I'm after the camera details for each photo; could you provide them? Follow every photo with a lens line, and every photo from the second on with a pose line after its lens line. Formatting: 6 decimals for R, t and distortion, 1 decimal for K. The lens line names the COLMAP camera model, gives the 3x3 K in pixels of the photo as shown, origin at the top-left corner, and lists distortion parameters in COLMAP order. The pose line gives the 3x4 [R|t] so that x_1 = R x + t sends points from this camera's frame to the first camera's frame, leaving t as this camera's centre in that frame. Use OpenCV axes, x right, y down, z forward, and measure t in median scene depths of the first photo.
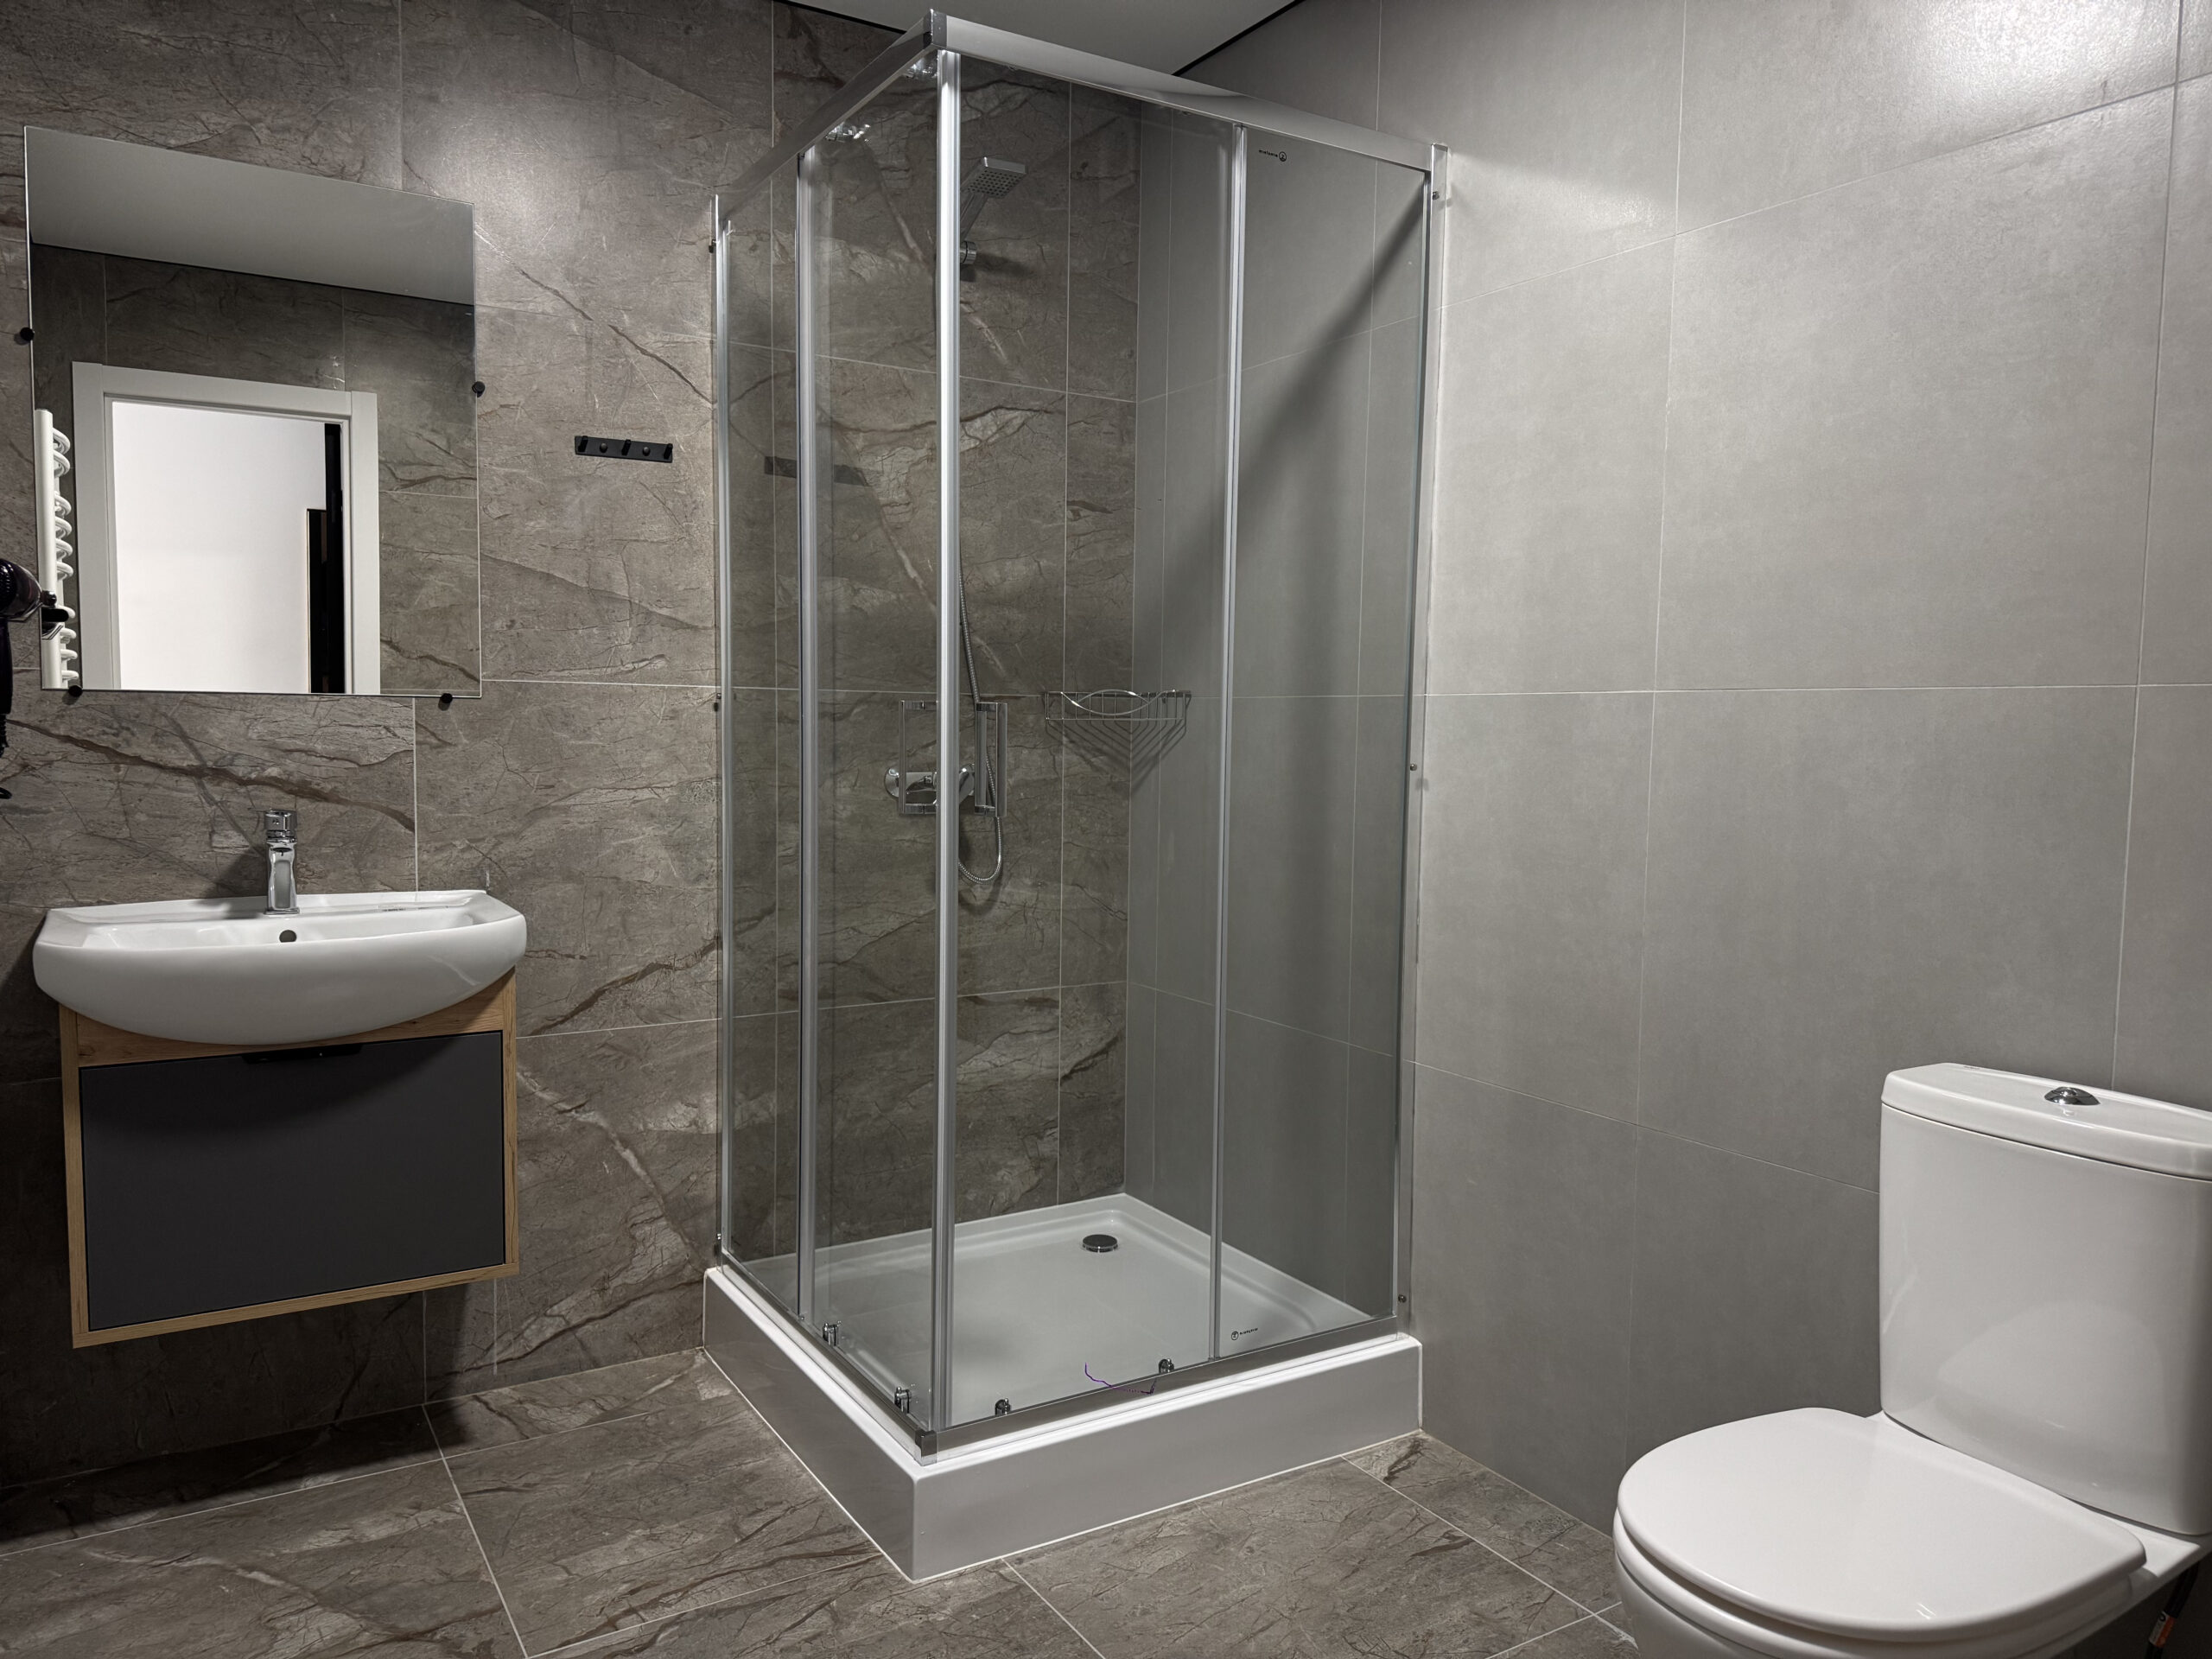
lens RADIAL K [[1580.2, 0, 1106.0], [0, 1580.2, 829.5], [0, 0, 1]] dist [0.094007, -0.092985]
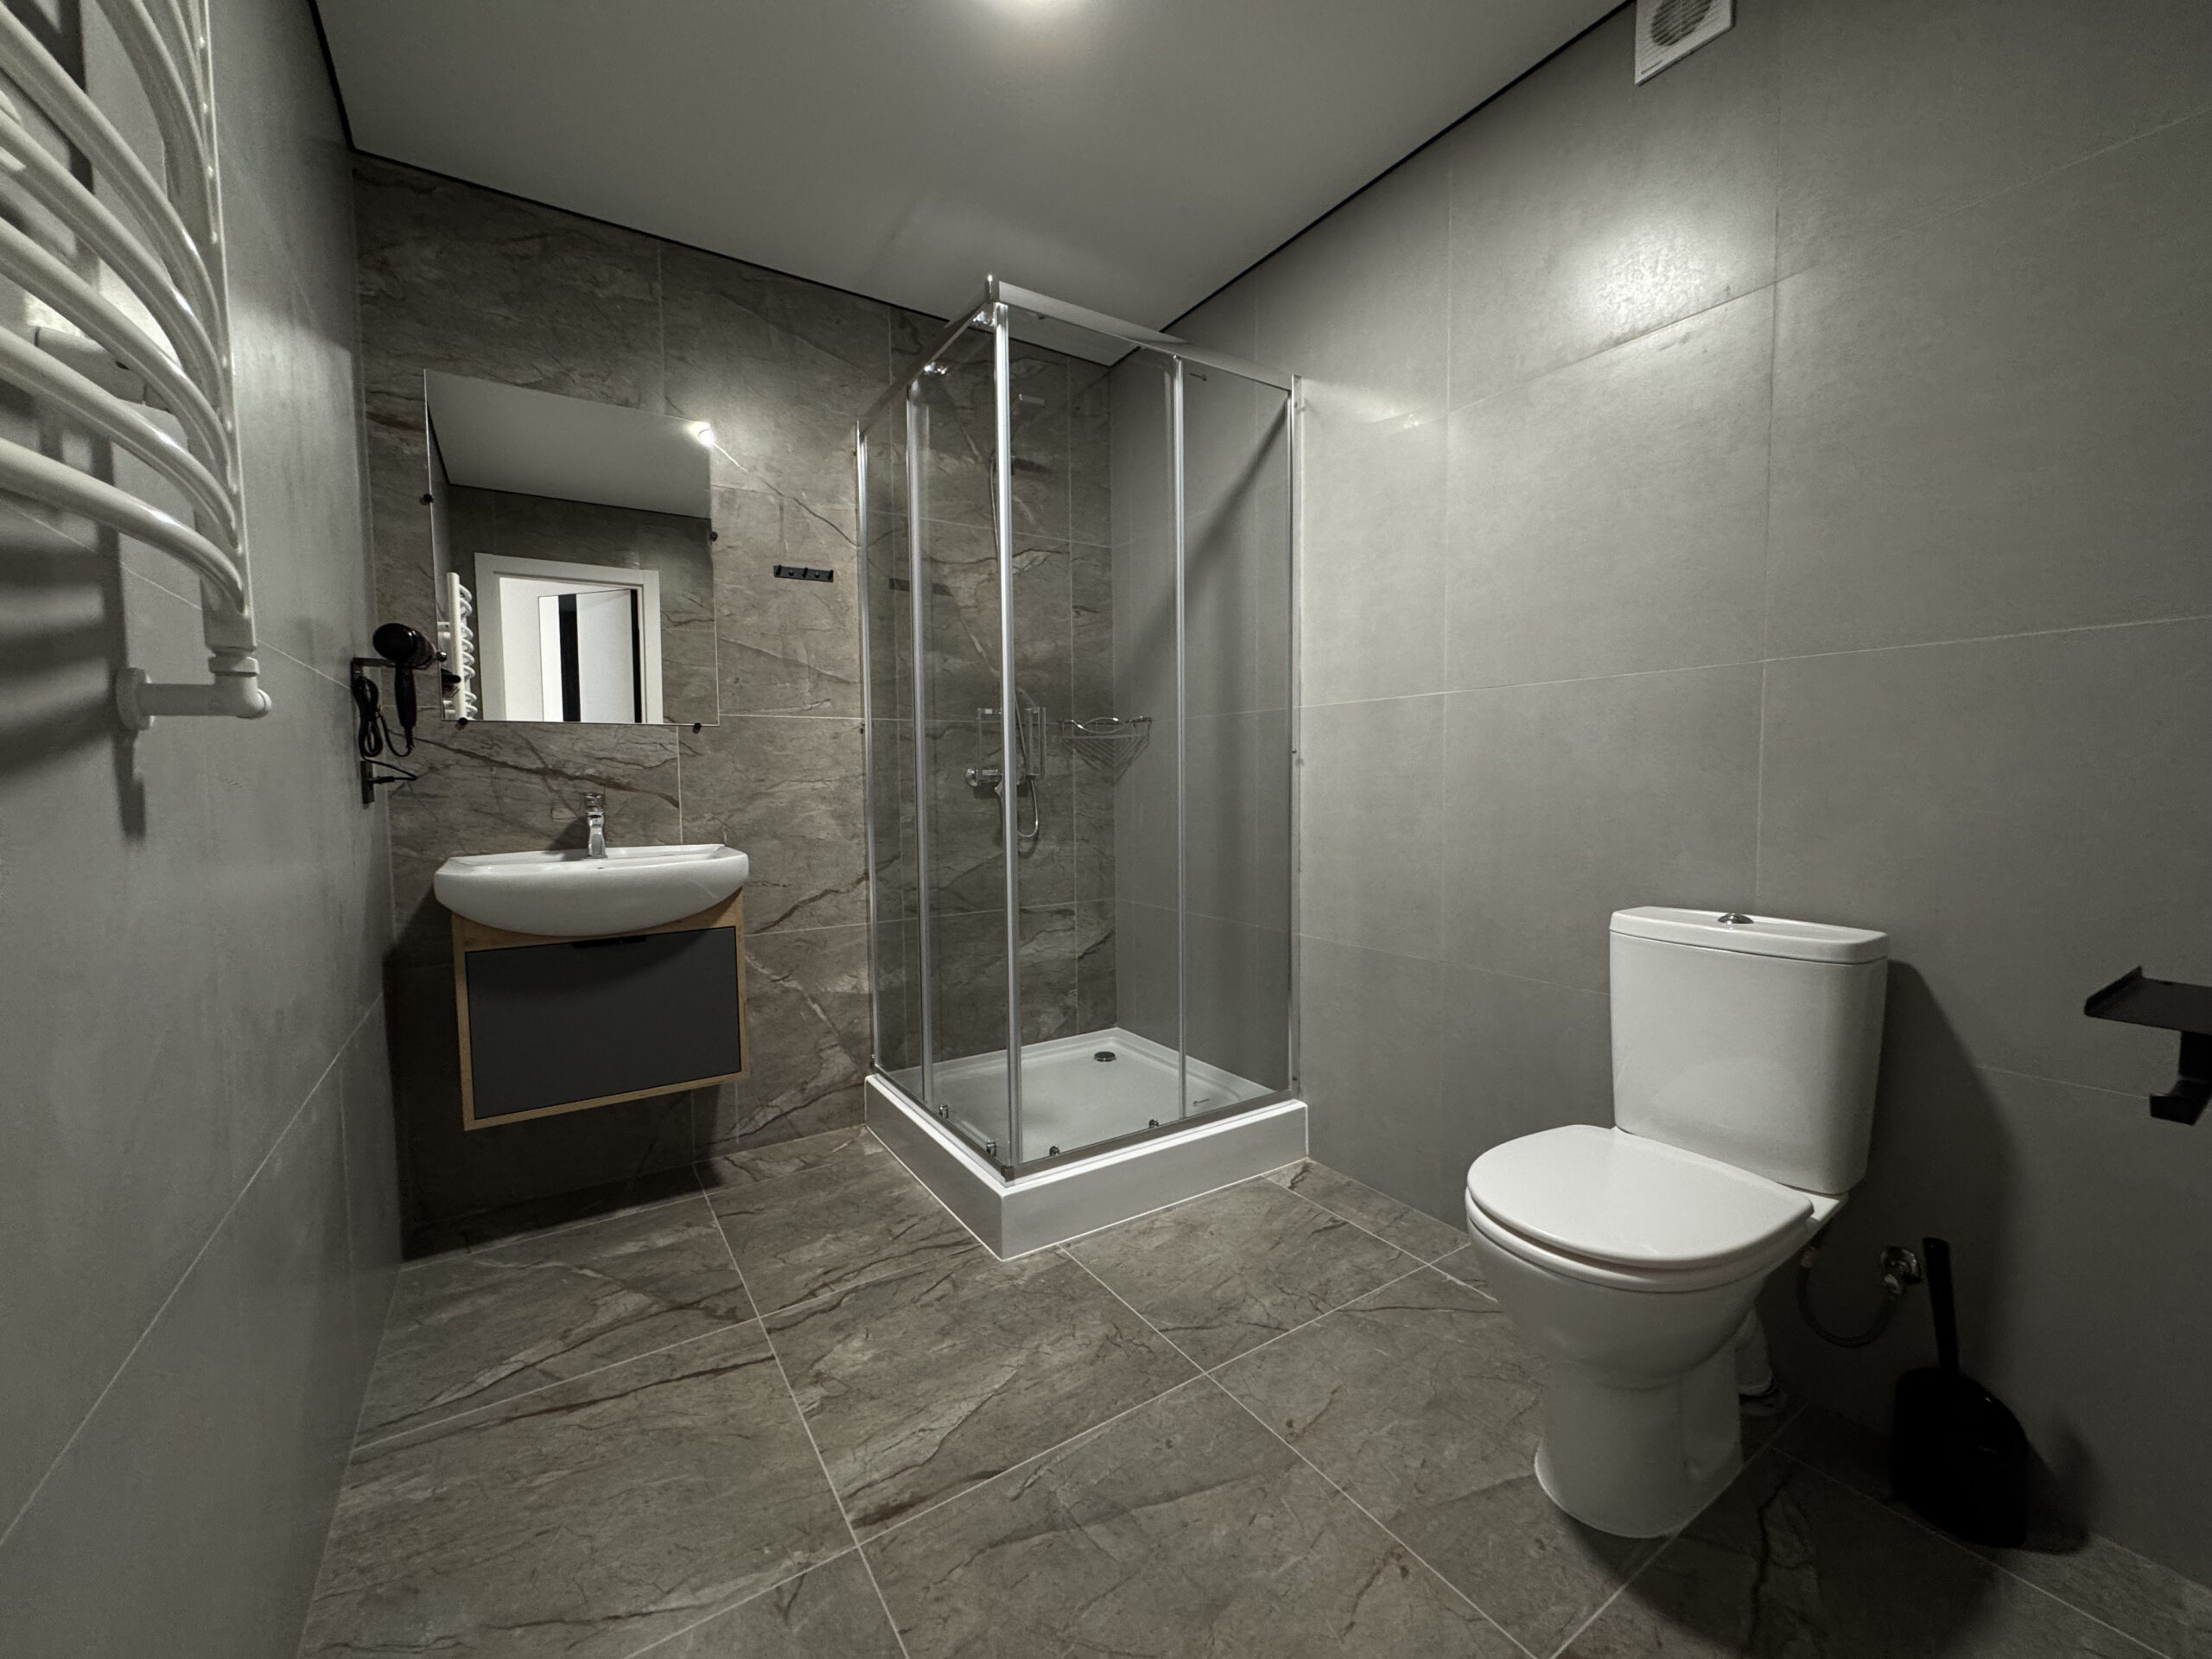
lens RADIAL K [[892.4, 0, 1102.5], [0, 892.4, 826.6], [0, 0, 1]] dist [0.018677, 0.000004]
pose [[0.999387, -0.027473, 0.021688, -0.023596], [0.027858, 0.999456, -0.017645, 0.047319], [-0.021191, 0.018238, 0.999609, 0.085315]]
